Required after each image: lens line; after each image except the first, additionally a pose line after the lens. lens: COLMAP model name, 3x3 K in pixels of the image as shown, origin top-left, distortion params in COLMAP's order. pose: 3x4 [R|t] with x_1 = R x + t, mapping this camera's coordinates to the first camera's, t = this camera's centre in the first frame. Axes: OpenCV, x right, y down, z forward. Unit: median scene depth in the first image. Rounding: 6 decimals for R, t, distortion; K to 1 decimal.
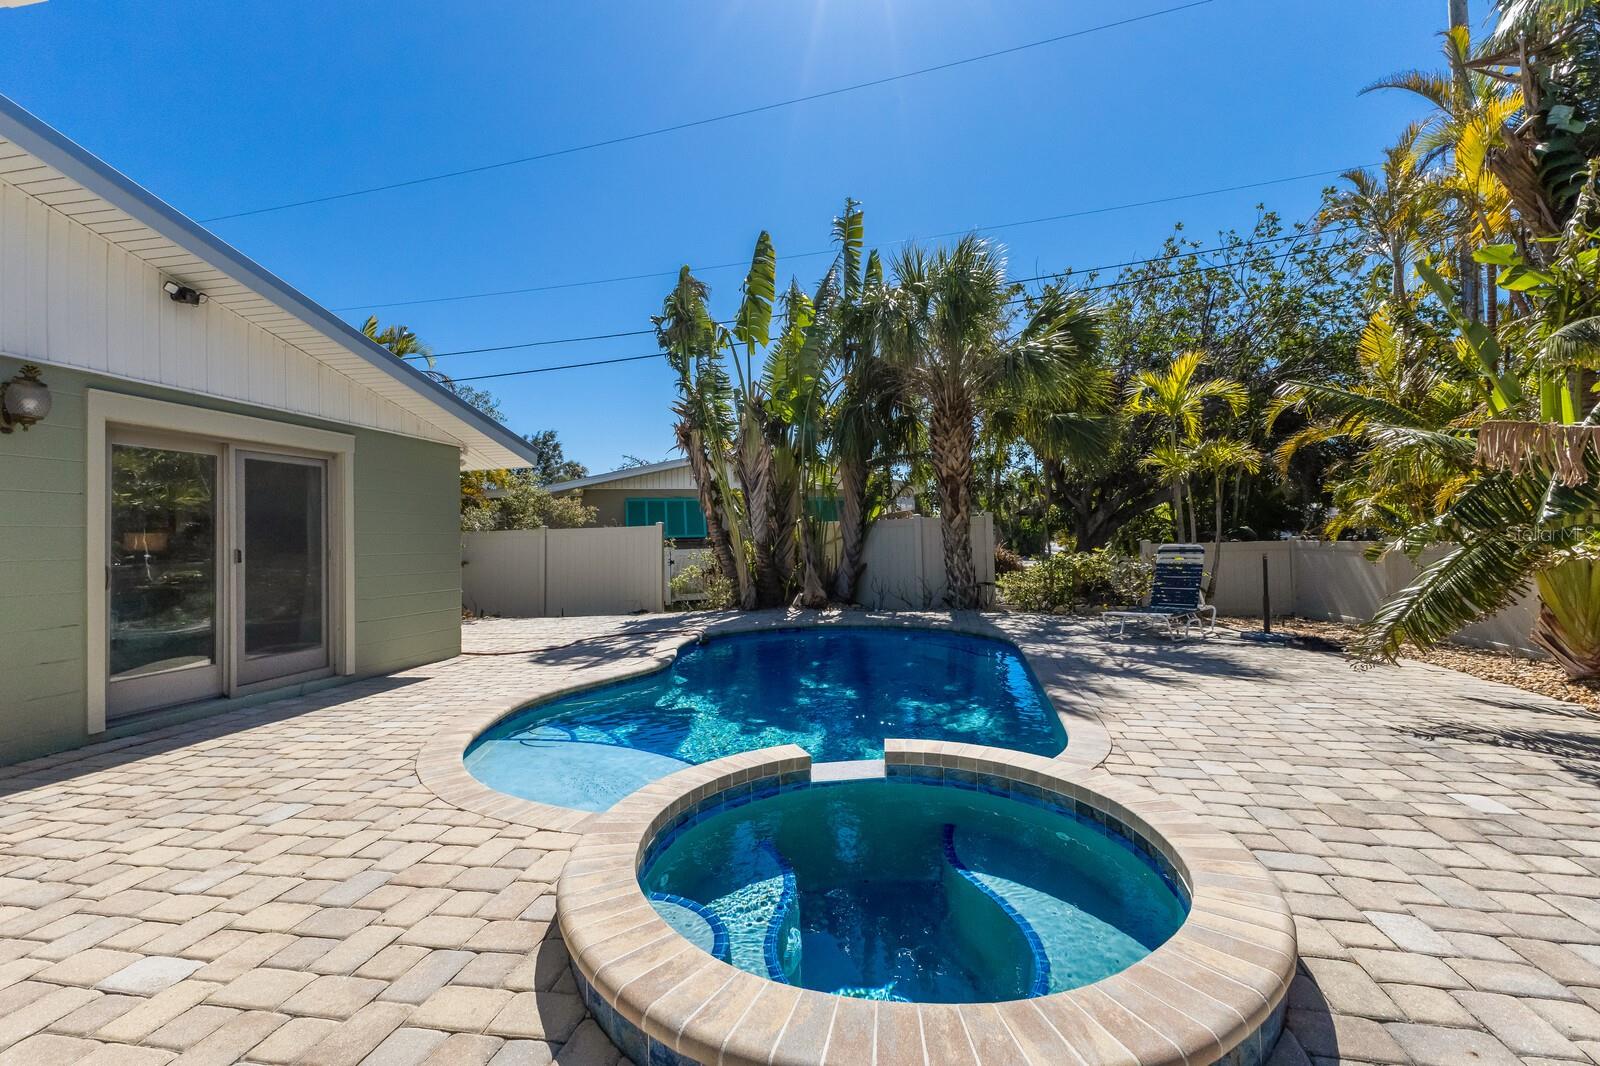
lens RADIAL K [[691.8, 0, 799.1], [0, 691.8, 526.1], [0, 0, 1]] dist [0.018952, -0.002145]
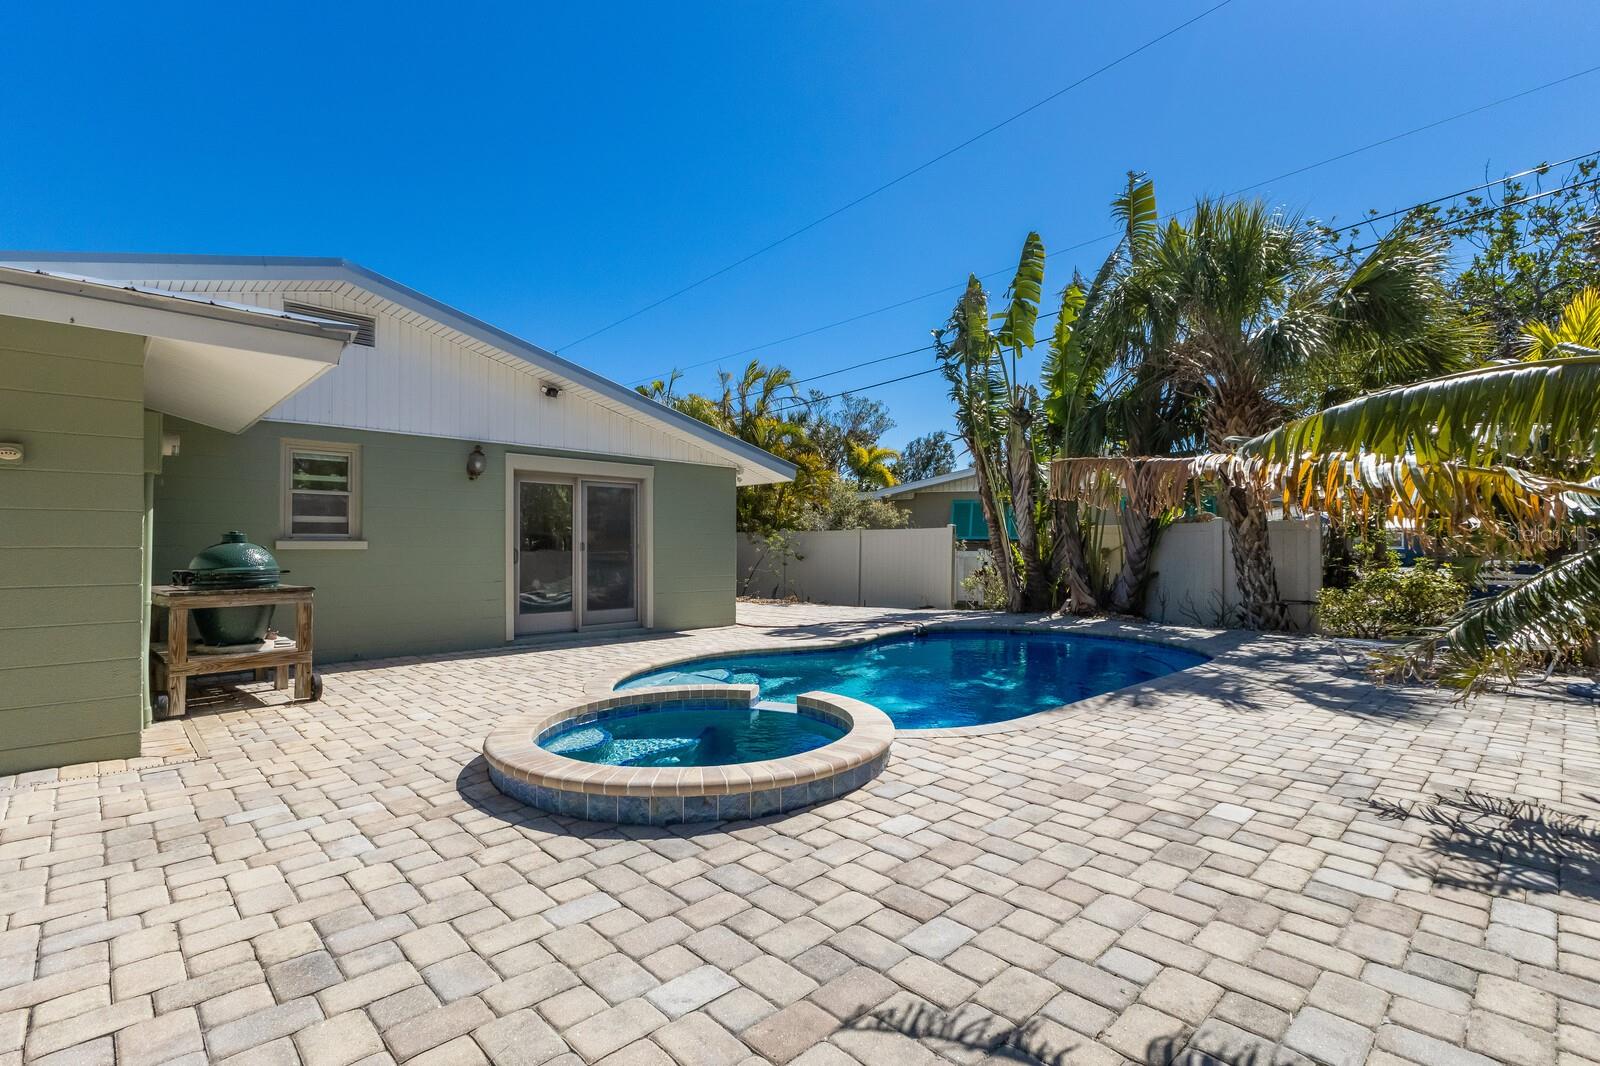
lens RADIAL K [[737.2, 0, 802.4], [0, 737.2, 541.2], [0, 0, 1]] dist [0.014786, 0.000437]
pose [[0.828958, 0.019182, -0.558982, 0.337995], [-0.006830, 0.999684, 0.024176, -0.008218], [0.559269, -0.016223, 0.828828, -0.079333]]
